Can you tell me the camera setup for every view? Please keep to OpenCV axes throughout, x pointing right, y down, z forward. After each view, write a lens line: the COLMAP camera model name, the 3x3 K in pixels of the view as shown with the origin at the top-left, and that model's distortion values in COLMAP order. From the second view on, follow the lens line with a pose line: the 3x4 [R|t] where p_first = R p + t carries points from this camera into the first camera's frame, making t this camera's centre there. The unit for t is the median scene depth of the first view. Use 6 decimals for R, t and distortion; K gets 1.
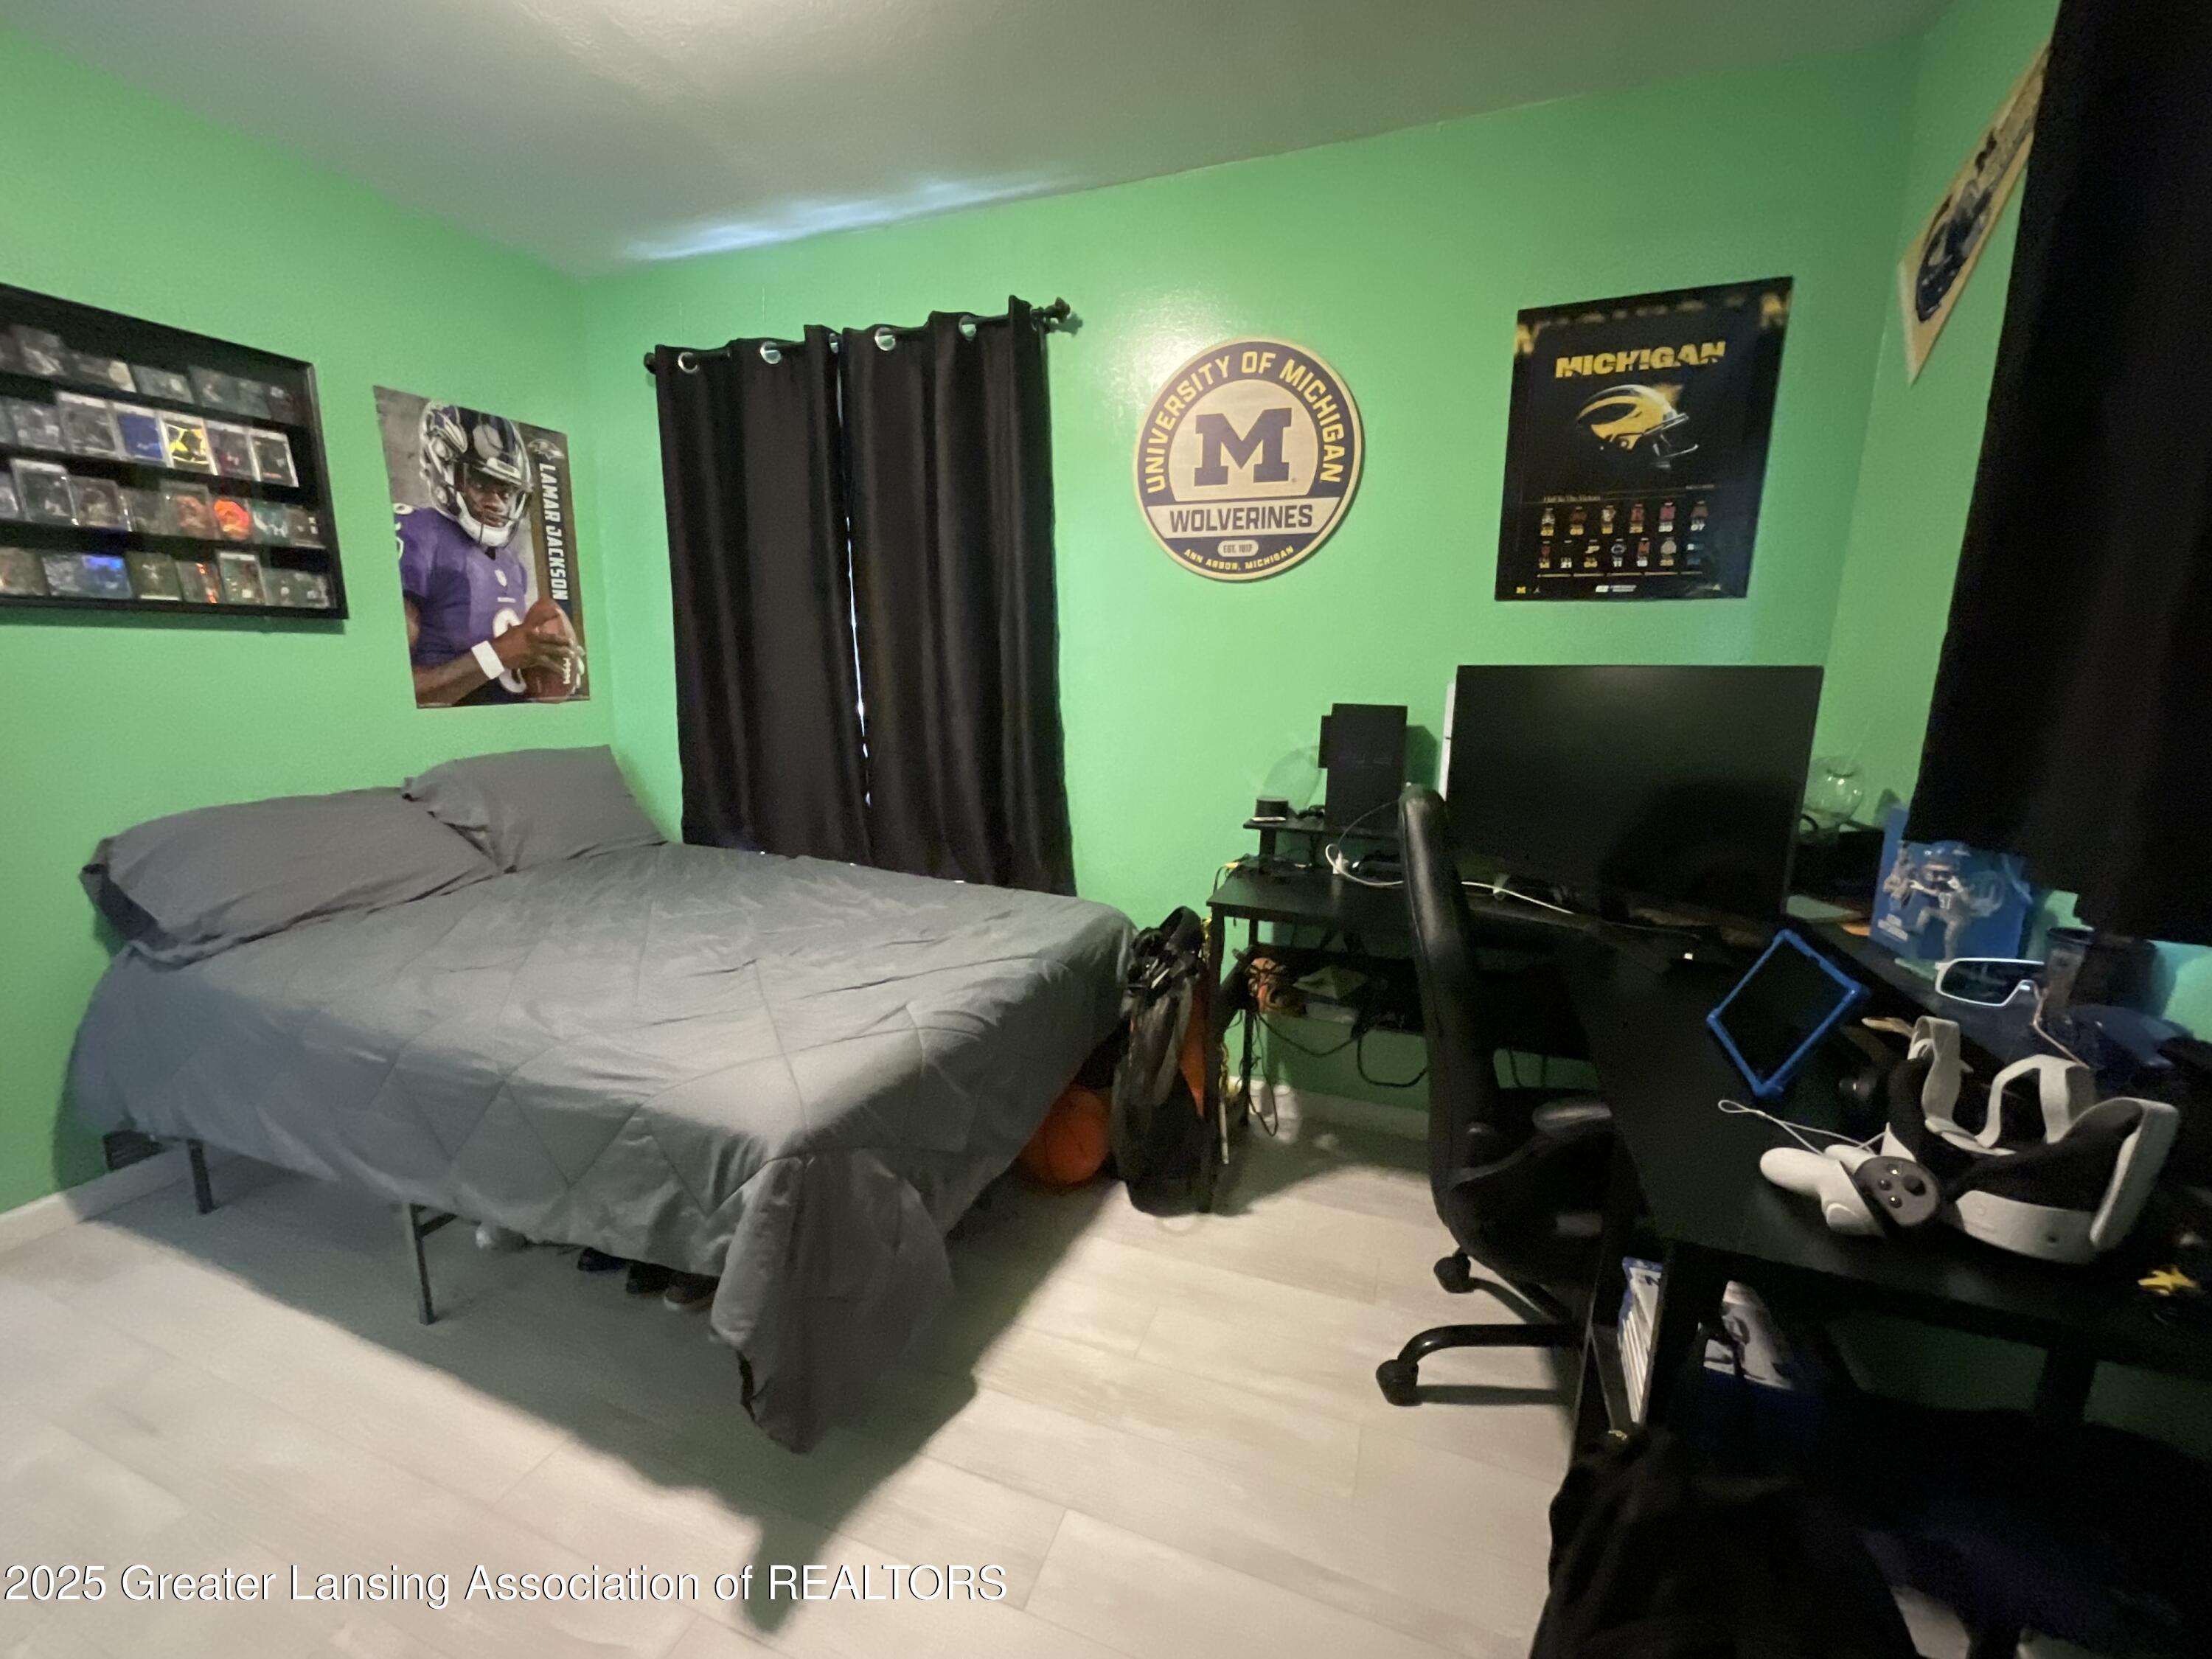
lens RADIAL K [[894.0, 0, 1102.8], [0, 894.0, 828.6], [0, 0, 1]] dist [-0.008716, 0.000996]
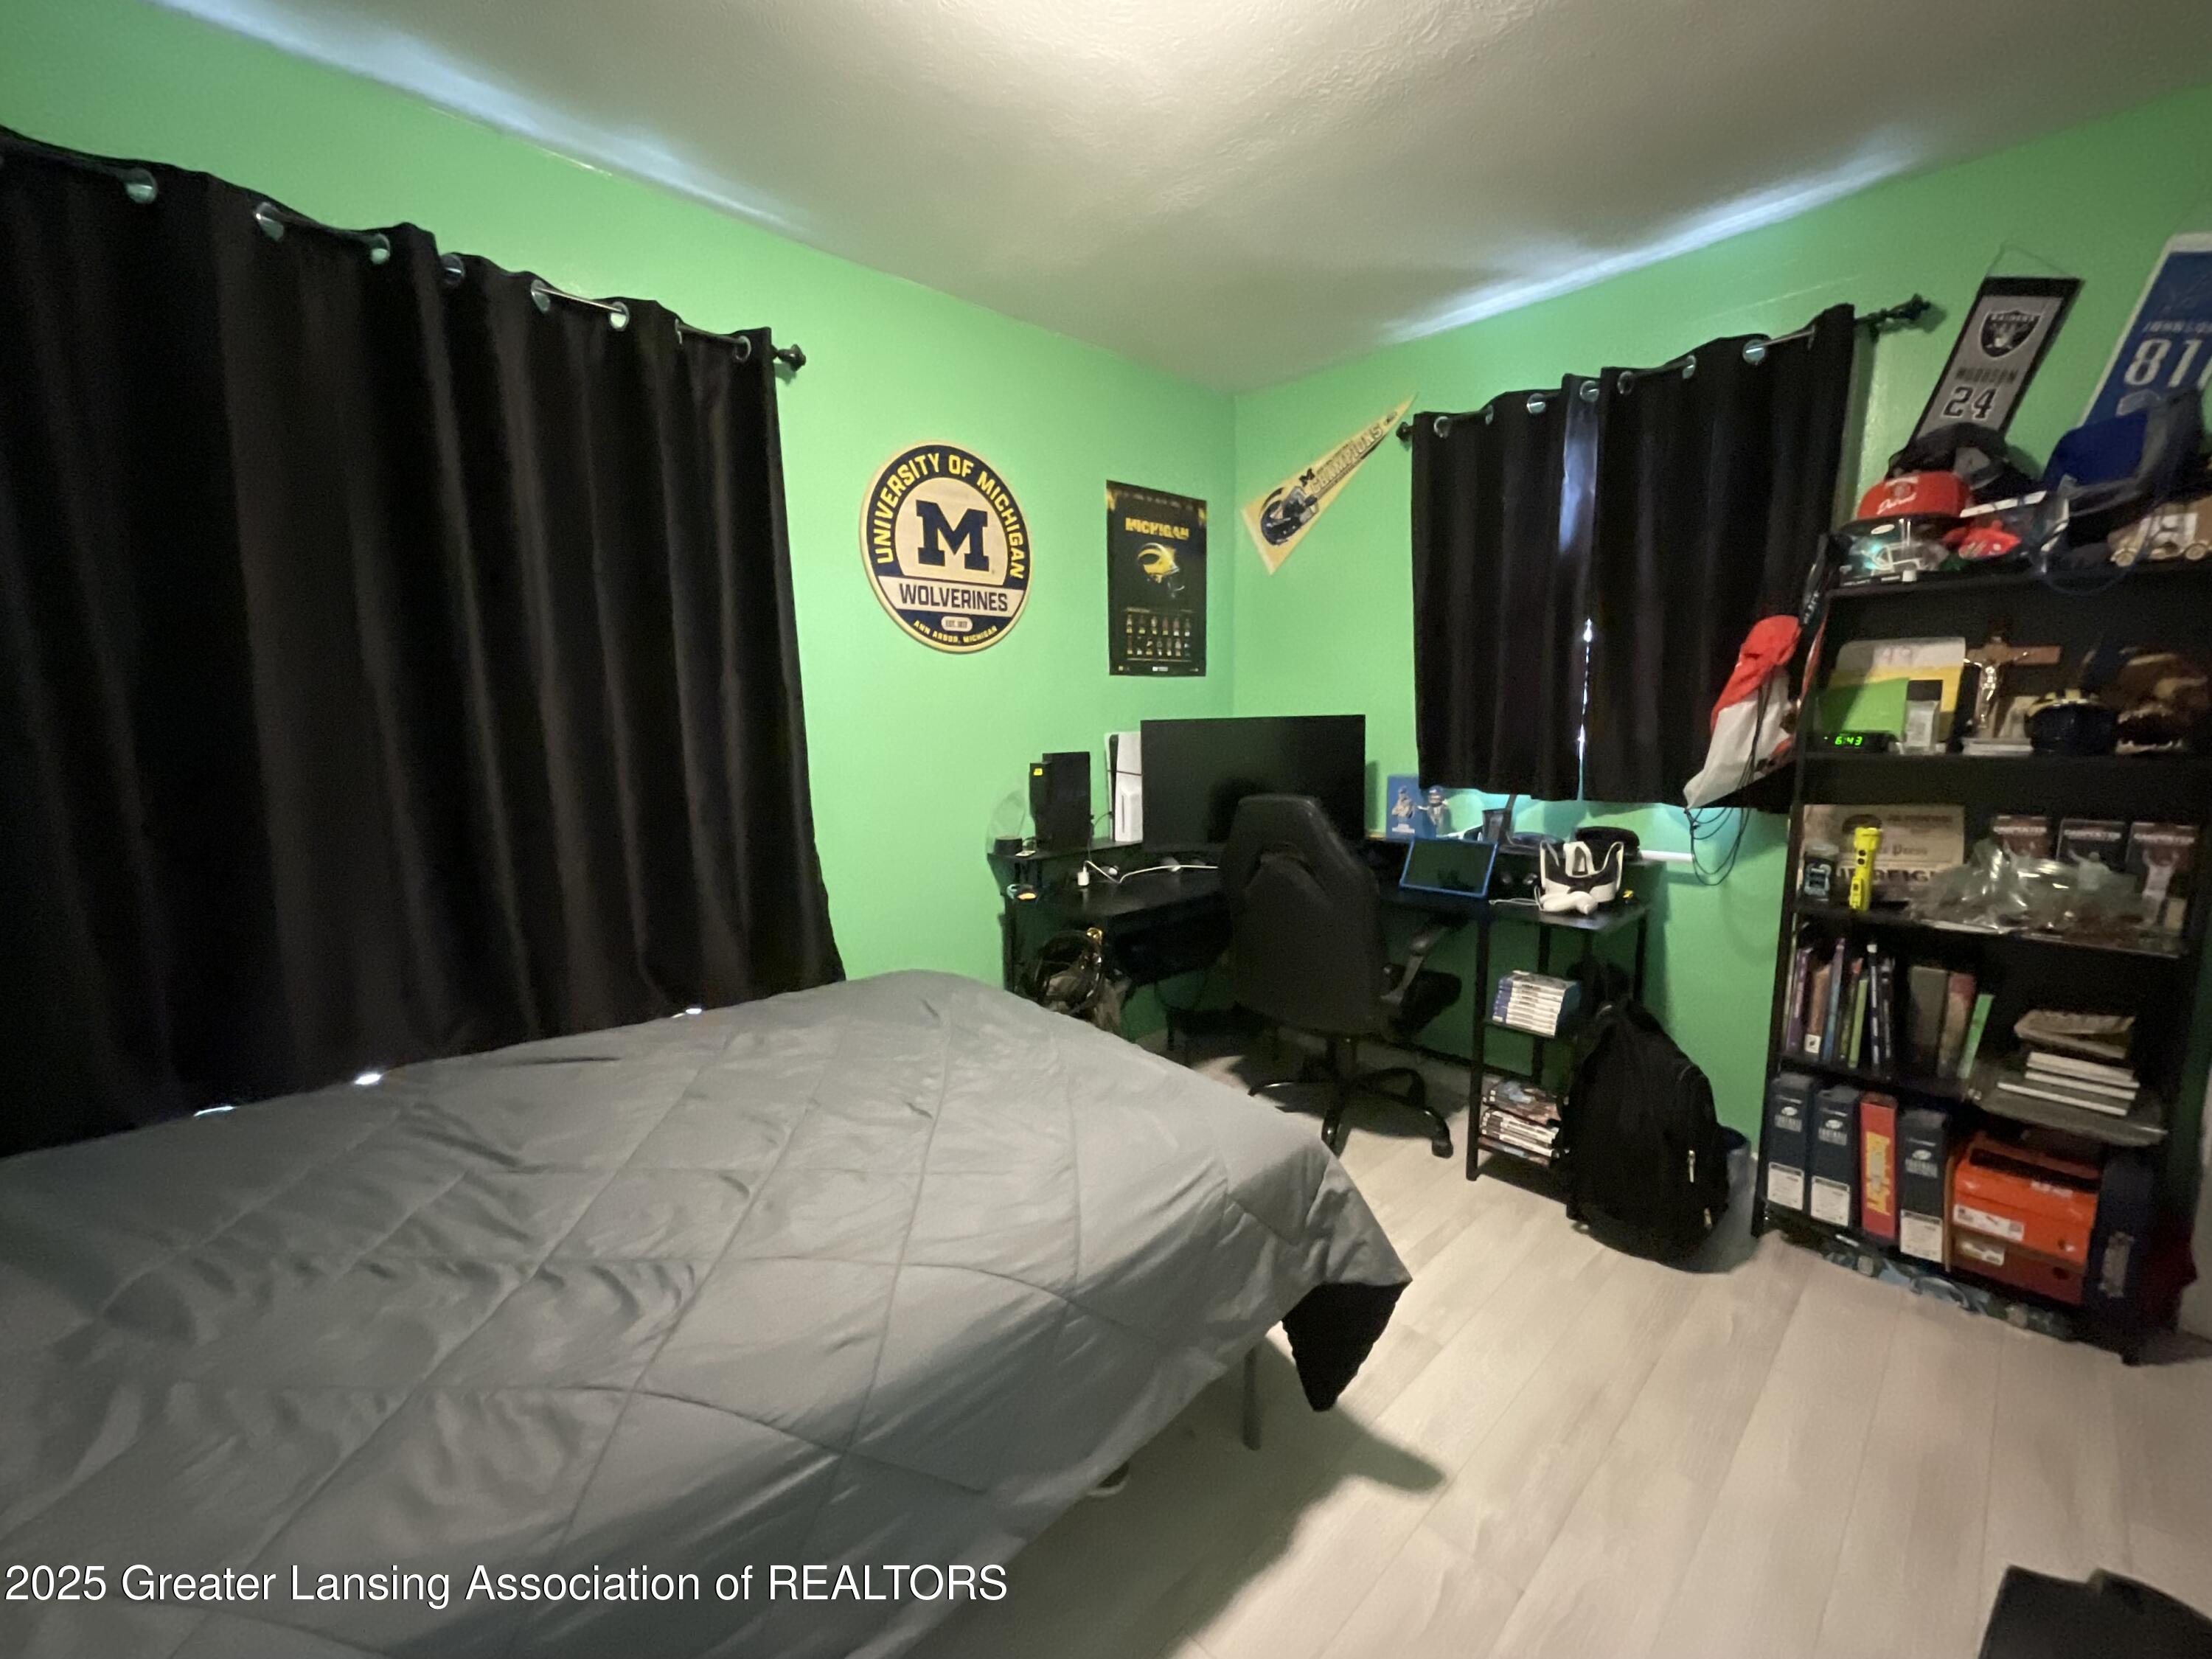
lens RADIAL K [[894.0, 0, 1102.0], [0, 894.0, 834.0], [0, 0, 1]] dist [-0.008716, 0.000996]
pose [[0.435983, -0.143504, 0.888440, -0.831740], [0.186824, 0.980131, 0.066635, -0.097824], [-0.880350, 0.136930, 0.454130, 0.373780]]
